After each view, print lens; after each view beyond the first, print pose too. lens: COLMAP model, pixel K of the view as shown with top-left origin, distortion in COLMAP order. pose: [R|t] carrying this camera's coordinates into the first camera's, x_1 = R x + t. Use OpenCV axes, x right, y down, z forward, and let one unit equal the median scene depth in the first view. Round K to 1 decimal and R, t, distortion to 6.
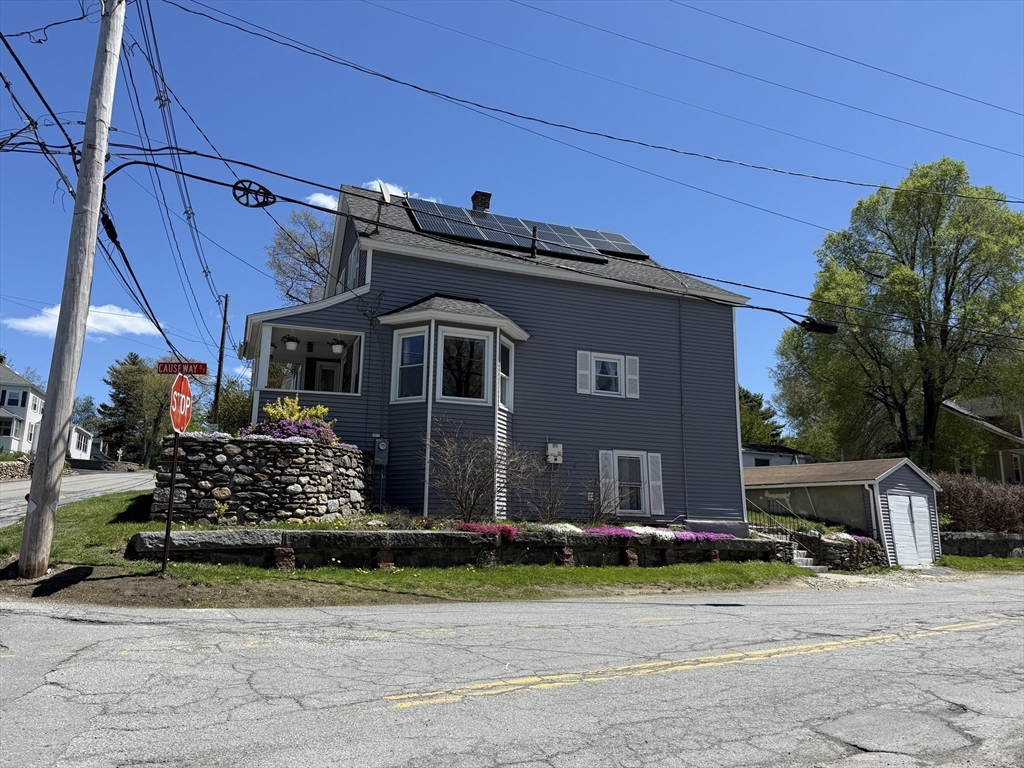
lens RADIAL K [[729.3, 0, 512.0], [0, 729.3, 384.0], [0, 0, 1]] dist [0.113422, -0.159591]
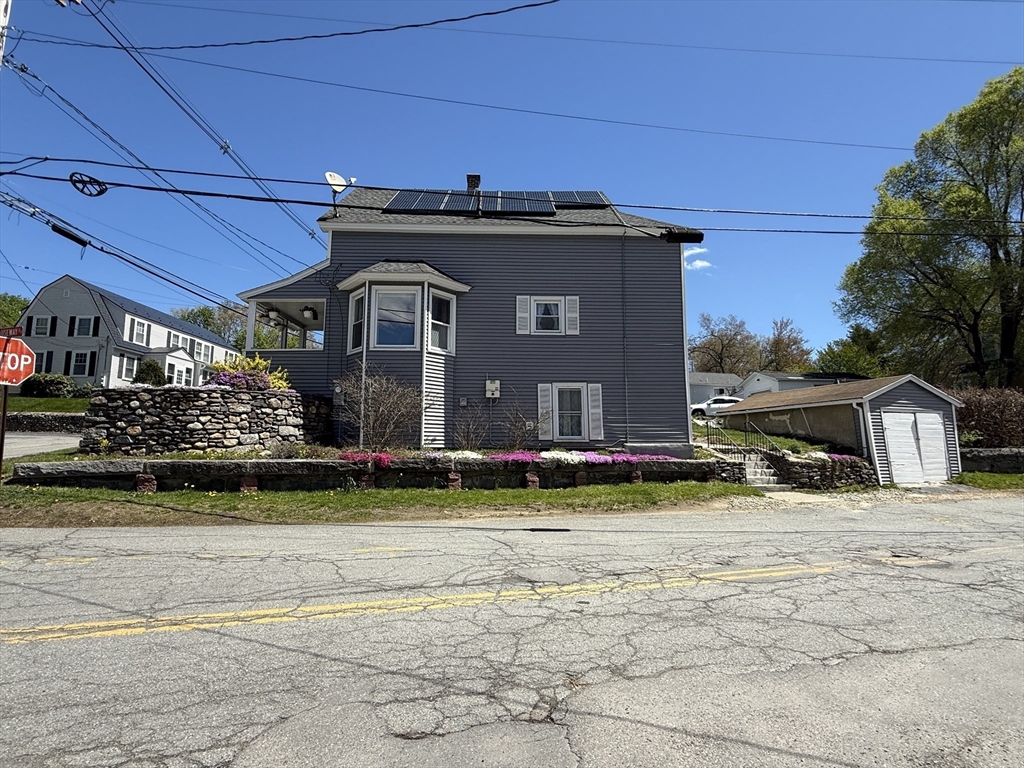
lens RADIAL K [[517.4, 0, 512.0], [0, 517.4, 384.0], [0, 0, 1]] dist [-0.001409, -0.000292]
pose [[0.943291, -0.053703, -0.327595, 0.366770], [0.076468, 0.995441, 0.057000, 0.046587], [0.323041, -0.078818, 0.943097, 0.266717]]
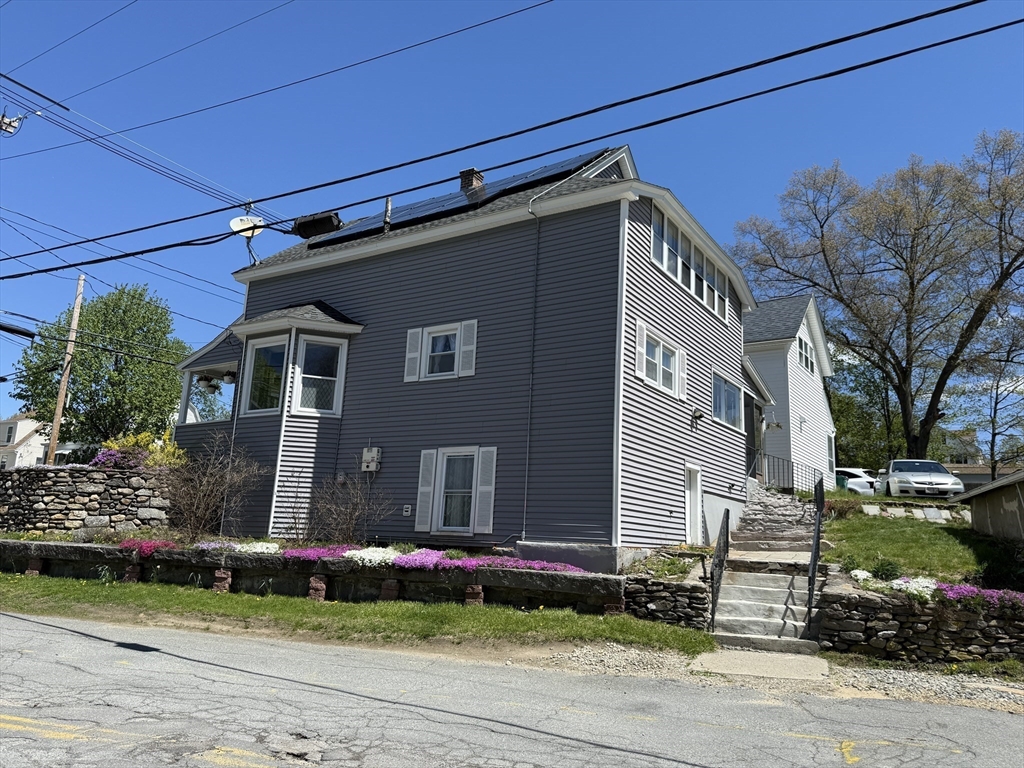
lens RADIAL K [[729.3, 0, 512.0], [0, 729.3, 384.0], [0, 0, 1]] dist [0.113422, -0.159591]
pose [[0.592086, -0.157951, -0.790244, 0.869310], [0.122468, 0.986850, -0.105489, 0.124491], [0.796515, -0.034320, 0.603644, 0.657912]]
